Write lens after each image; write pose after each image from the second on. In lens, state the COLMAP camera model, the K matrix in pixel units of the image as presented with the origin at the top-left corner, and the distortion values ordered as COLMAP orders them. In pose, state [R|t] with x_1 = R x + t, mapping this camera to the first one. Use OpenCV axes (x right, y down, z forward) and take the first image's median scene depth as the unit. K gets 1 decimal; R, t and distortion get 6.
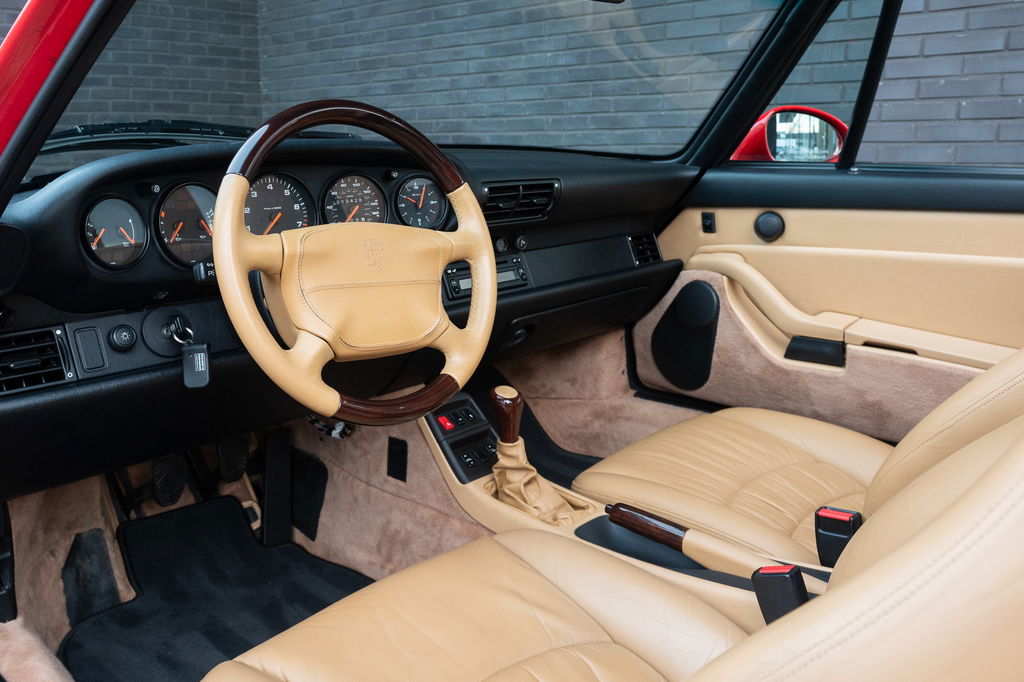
lens RADIAL K [[835.9, 0, 474.7], [0, 835.9, 304.8], [0, 0, 1]] dist [-0.002031, 0.044495]
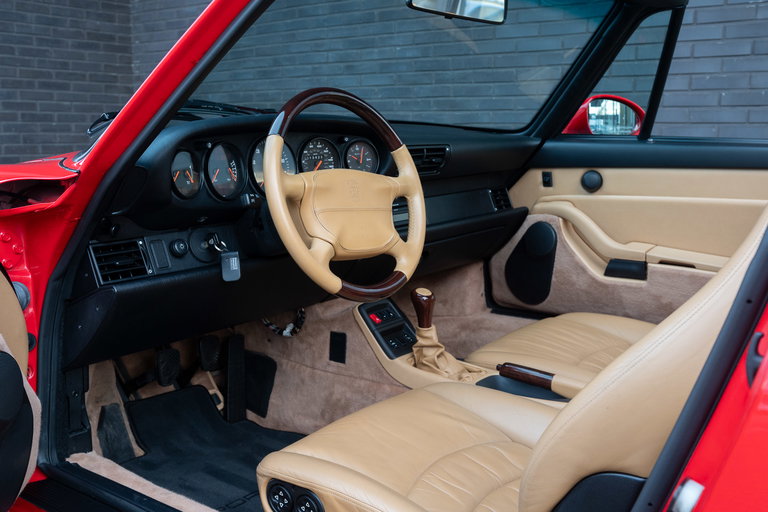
lens RADIAL K [[780.4, 0, 384.0], [0, 780.4, 256.0], [0, 0, 1]] dist [-0.006393, 0.140987]
pose [[0.993532, -0.008902, 0.113205, -0.136712], [0.011457, 0.999694, -0.021938, 0.054331], [-0.112975, 0.023093, 0.993329, -0.241355]]
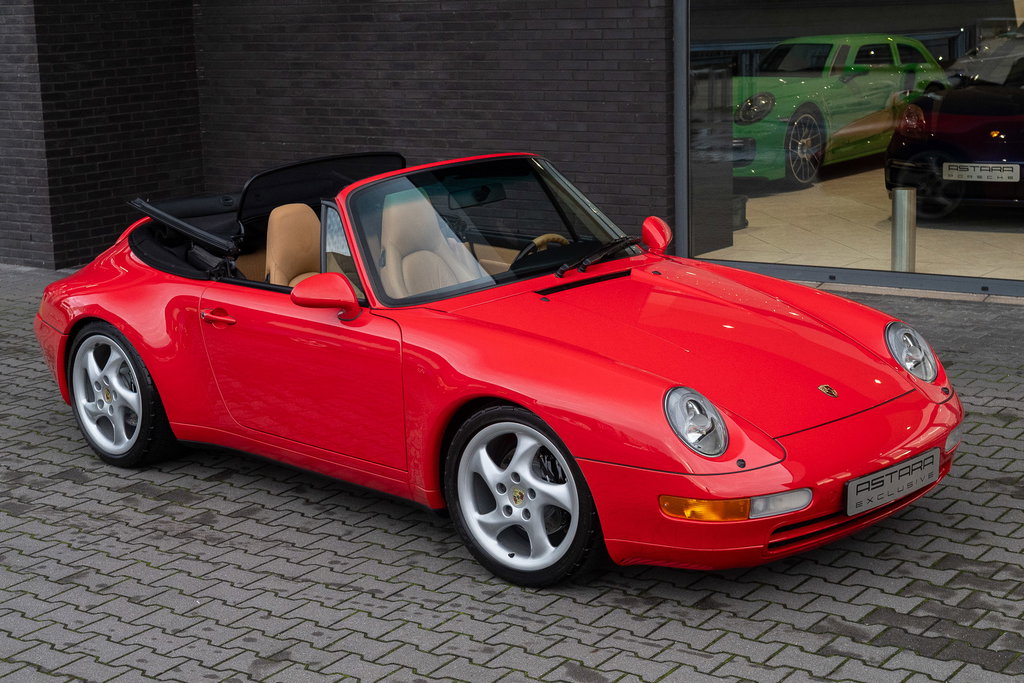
lens RADIAL K [[1590.5, 0, 512.0], [0, 1590.5, 341.5], [0, 0, 1]] dist [-0.002684, 0.014776]
pose [[0.986840, -0.059209, 0.150472, -0.556209], [0.055698, 0.998070, 0.027443, 0.317688], [-0.151807, -0.018701, 0.988233, -4.566795]]
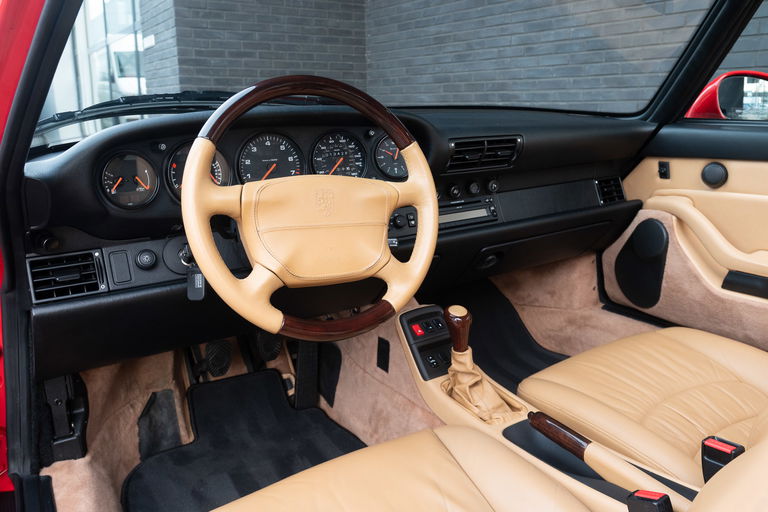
lens RADIAL K [[605.8, 0, 426.6], [0, 605.8, 235.4], [0, 0, 1]] dist [0.004980, 0.002191]
pose [[0.982392, 0.036663, -0.183198, 0.115494], [-0.030237, 0.998830, 0.037747, -0.029504], [0.184368, -0.031543, 0.982351, 0.090199]]
